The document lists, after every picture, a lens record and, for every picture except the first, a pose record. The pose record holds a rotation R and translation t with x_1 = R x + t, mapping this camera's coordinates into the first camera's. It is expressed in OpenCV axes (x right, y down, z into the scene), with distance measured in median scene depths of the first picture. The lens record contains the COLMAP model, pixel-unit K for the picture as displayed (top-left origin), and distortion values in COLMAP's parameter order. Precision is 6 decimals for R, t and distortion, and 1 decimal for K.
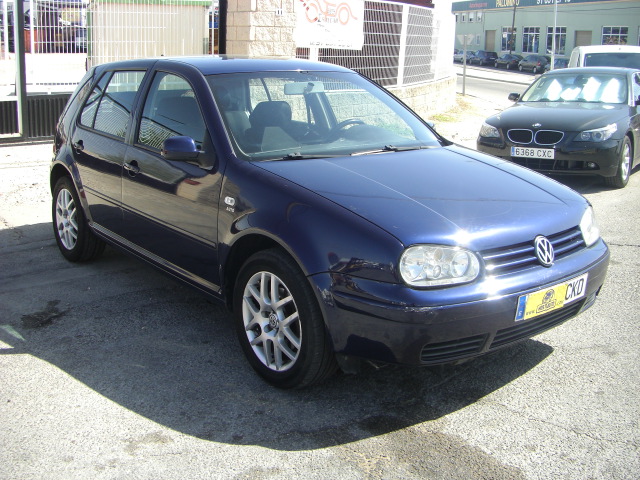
lens RADIAL K [[720.2, 0, 318.9], [0, 720.2, 211.7], [0, 0, 1]] dist [-0.205955, 0.198540]
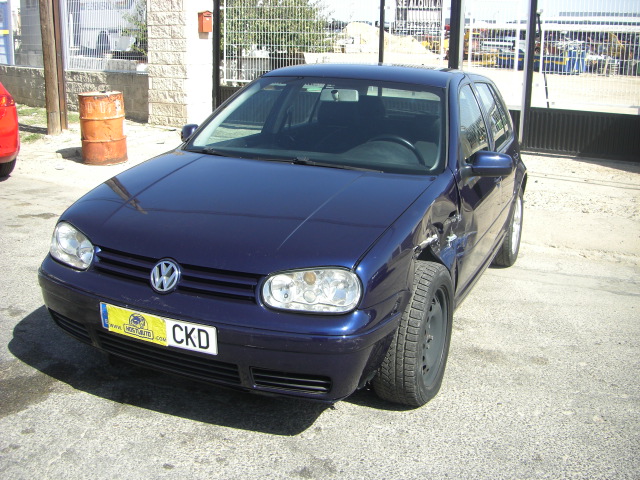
lens RADIAL K [[720.2, 0, 318.9], [0, 720.2, 211.7], [0, 0, 1]] dist [-0.205955, 0.198540]
pose [[0.448534, 0.186167, -0.874162, 1.169135], [-0.214504, 0.971903, 0.096920, -0.148779], [0.867644, 0.144039, 0.475865, 0.738645]]
